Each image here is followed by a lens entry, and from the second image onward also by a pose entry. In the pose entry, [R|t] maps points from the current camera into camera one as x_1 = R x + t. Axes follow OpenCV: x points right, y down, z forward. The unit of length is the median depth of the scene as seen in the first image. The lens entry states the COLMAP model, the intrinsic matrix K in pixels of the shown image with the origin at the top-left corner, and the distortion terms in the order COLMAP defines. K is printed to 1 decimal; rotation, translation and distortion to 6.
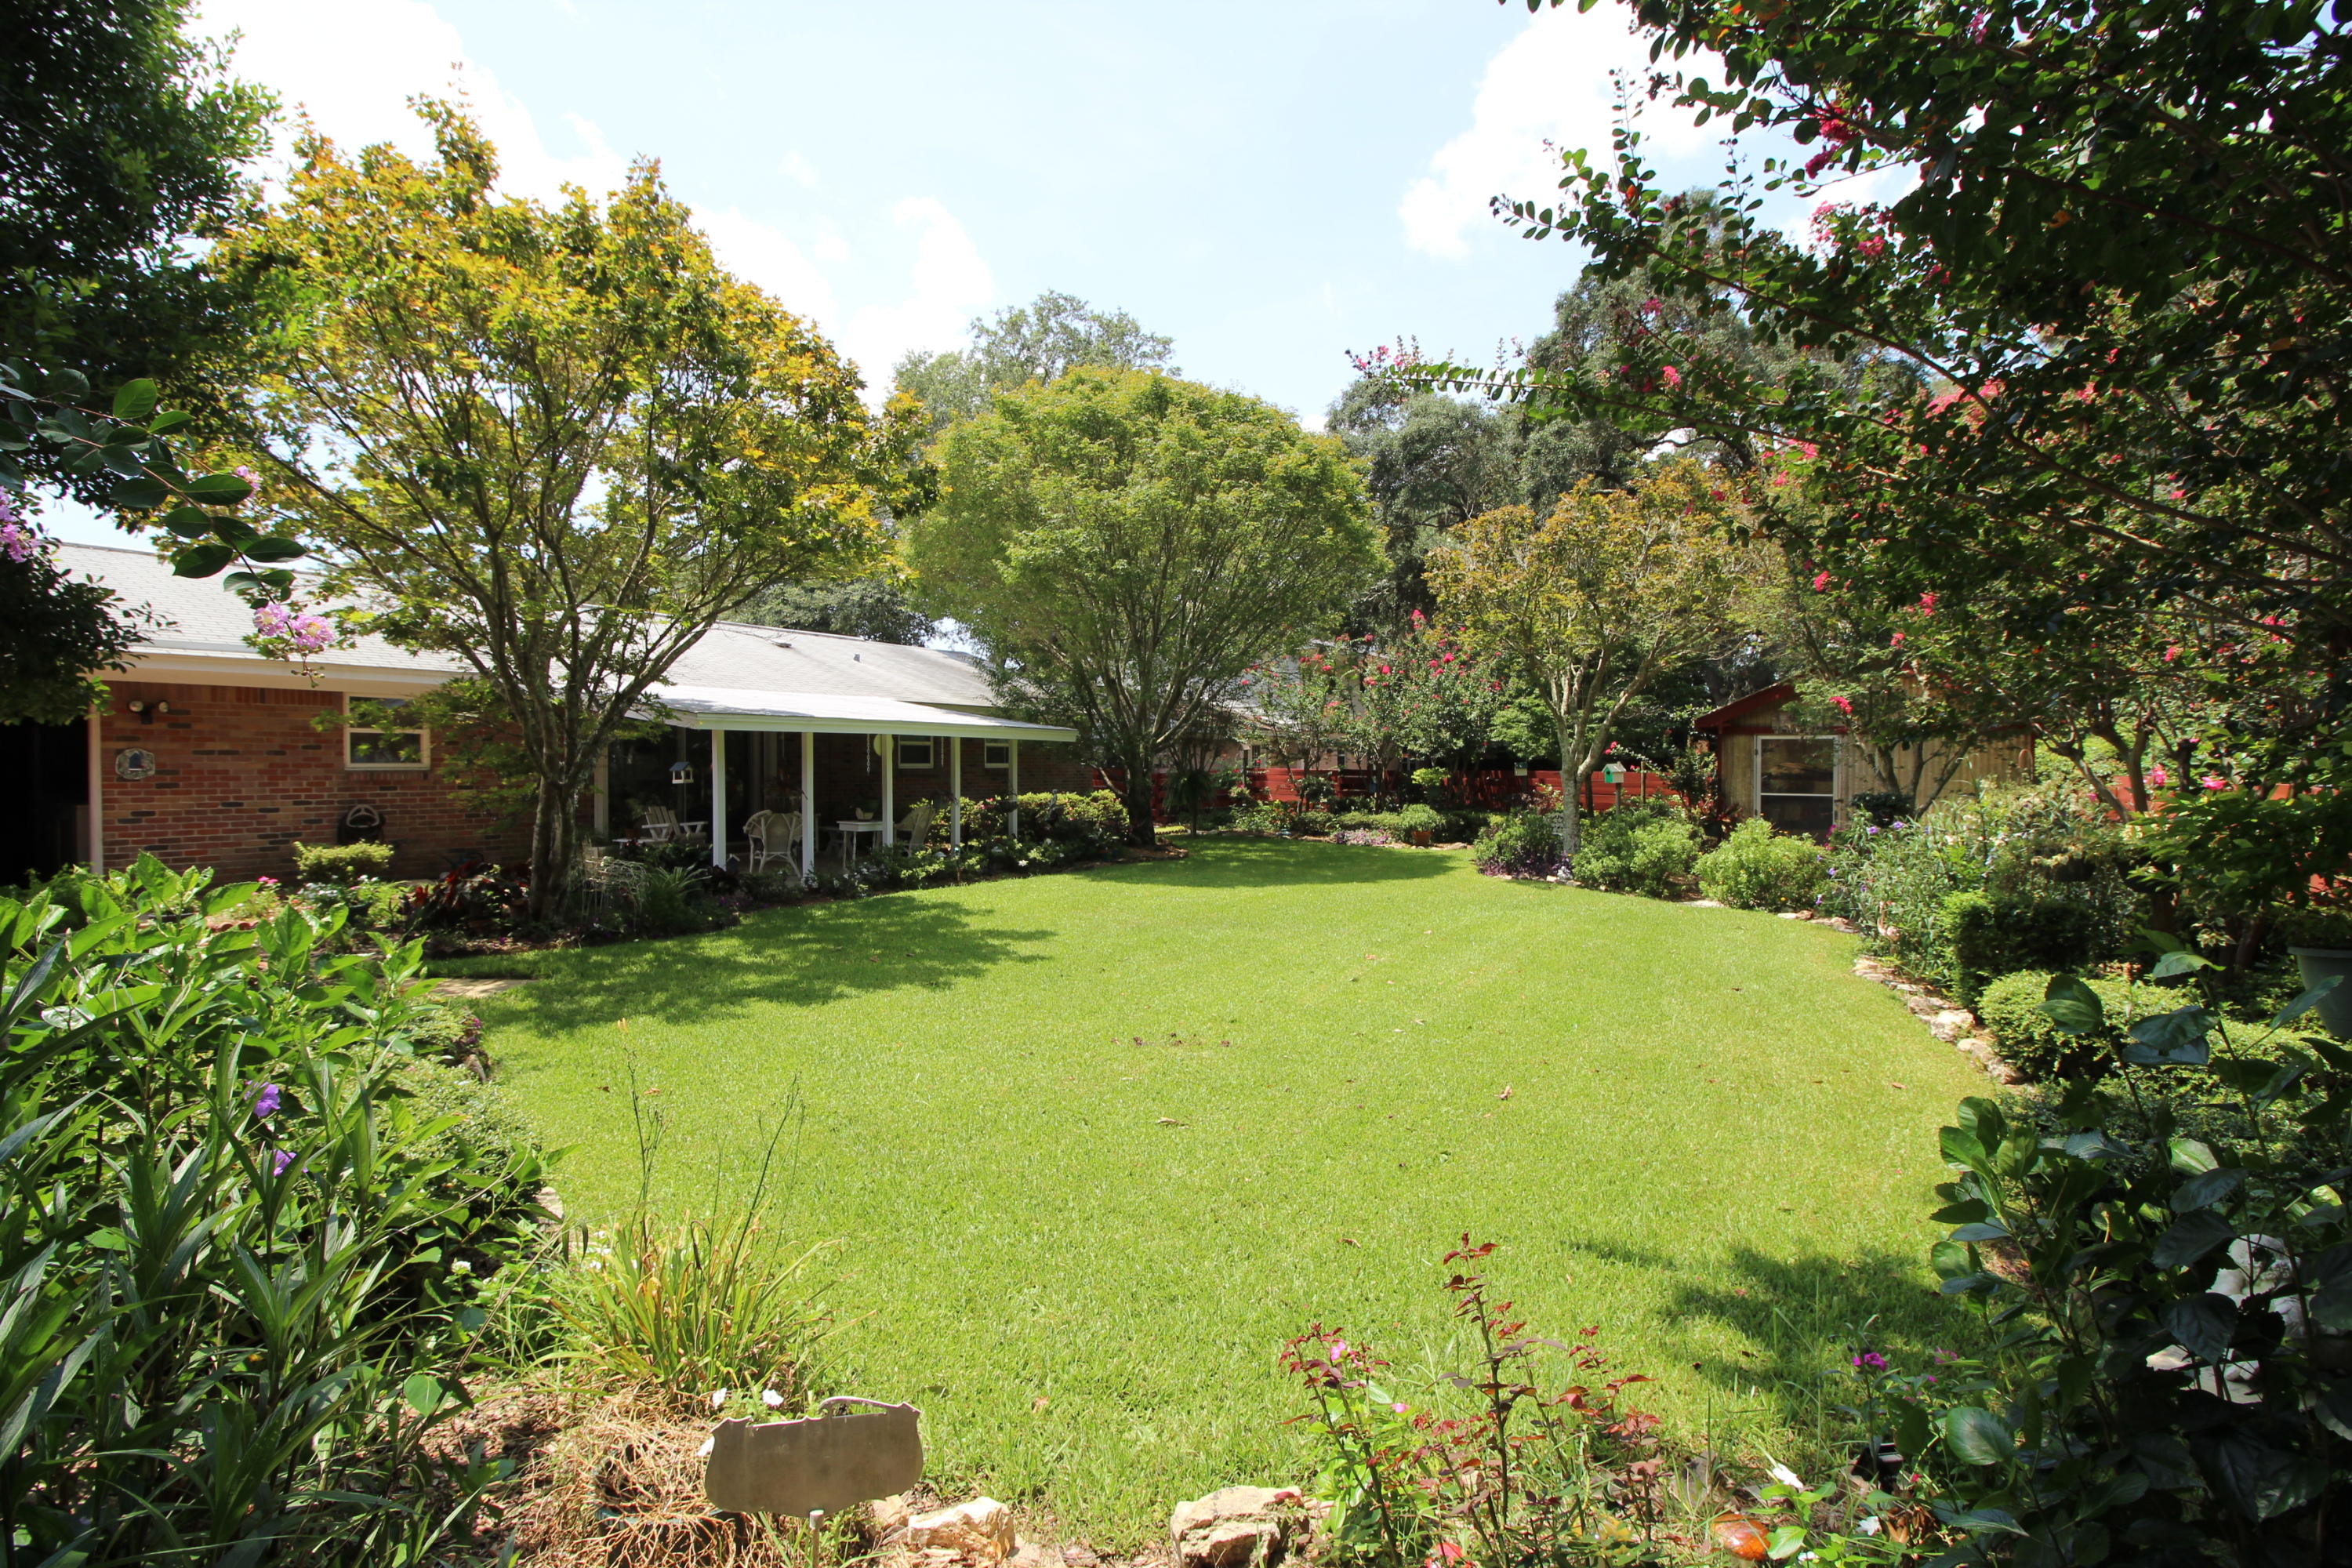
lens RADIAL K [[1078.5, 0, 1161.6], [0, 1078.5, 774.7], [0, 0, 1]] dist [-0.002006, -0.012955]
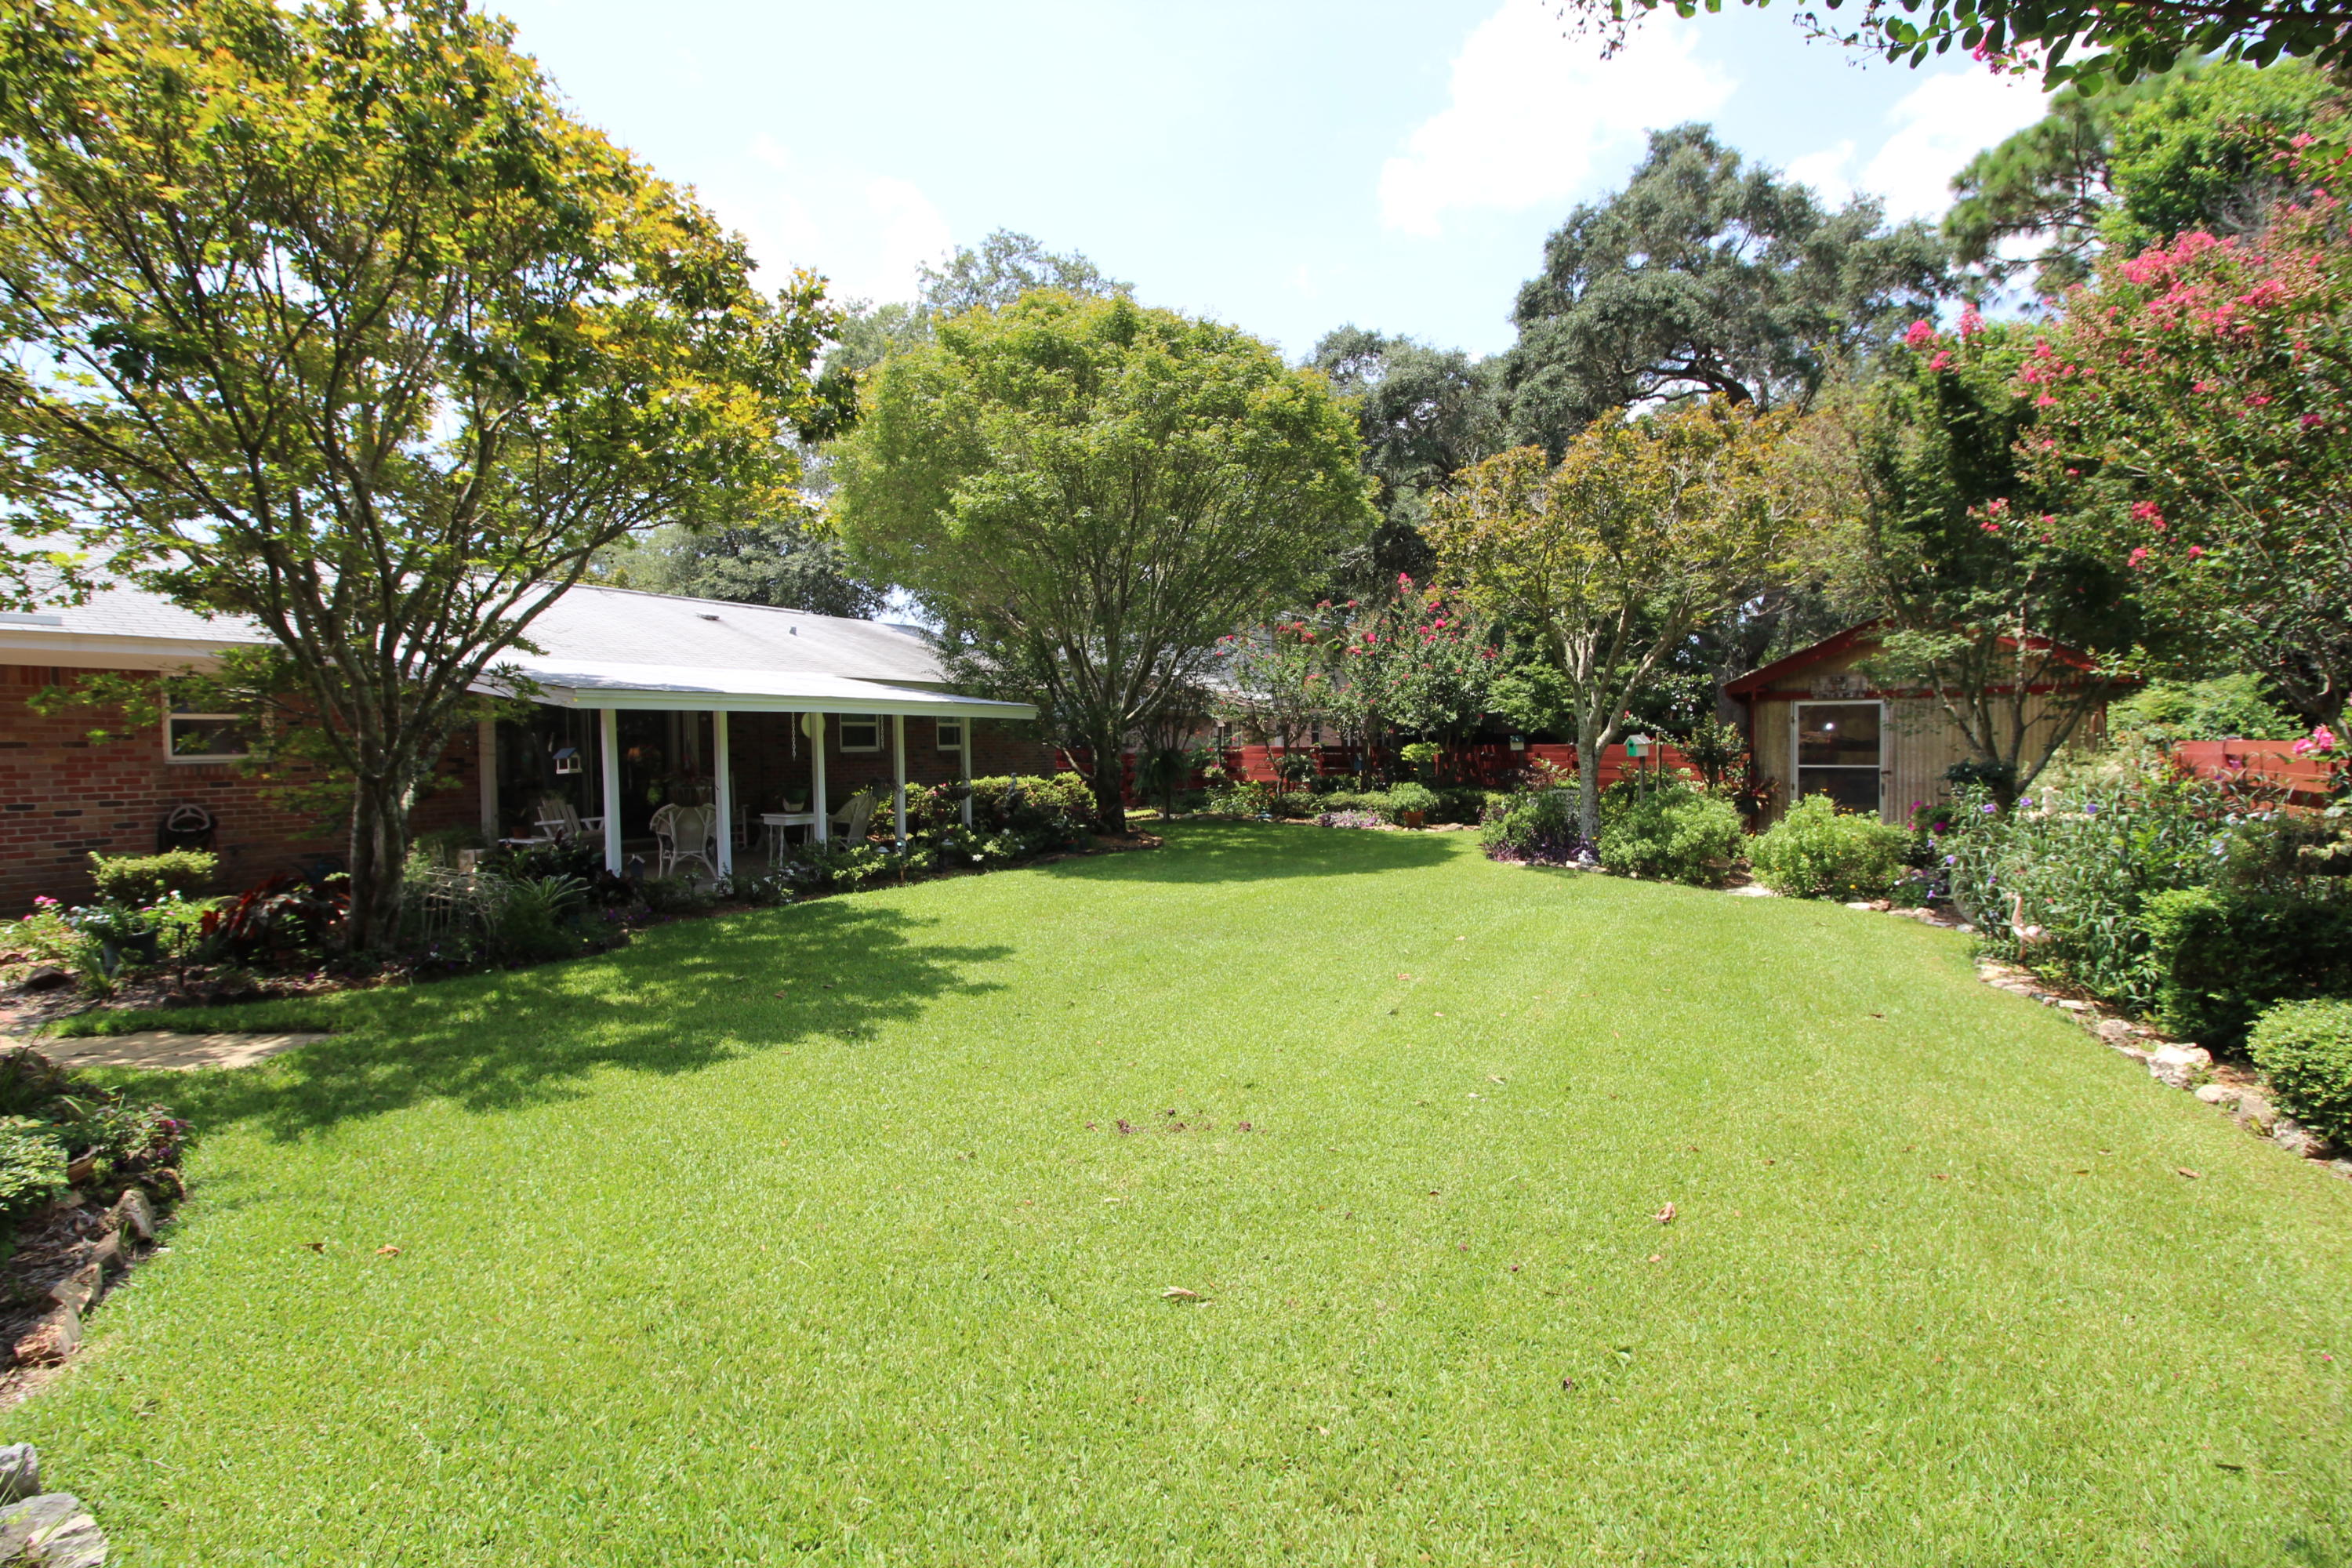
lens RADIAL K [[1078.5, 0, 1161.6], [0, 1078.5, 774.7], [0, 0, 1]] dist [-0.002006, -0.012955]
pose [[0.999323, -0.015617, 0.033315, -0.007219], [0.014990, 0.999708, 0.018975, -0.000066], [-0.033601, -0.018462, 0.999265, 0.123414]]
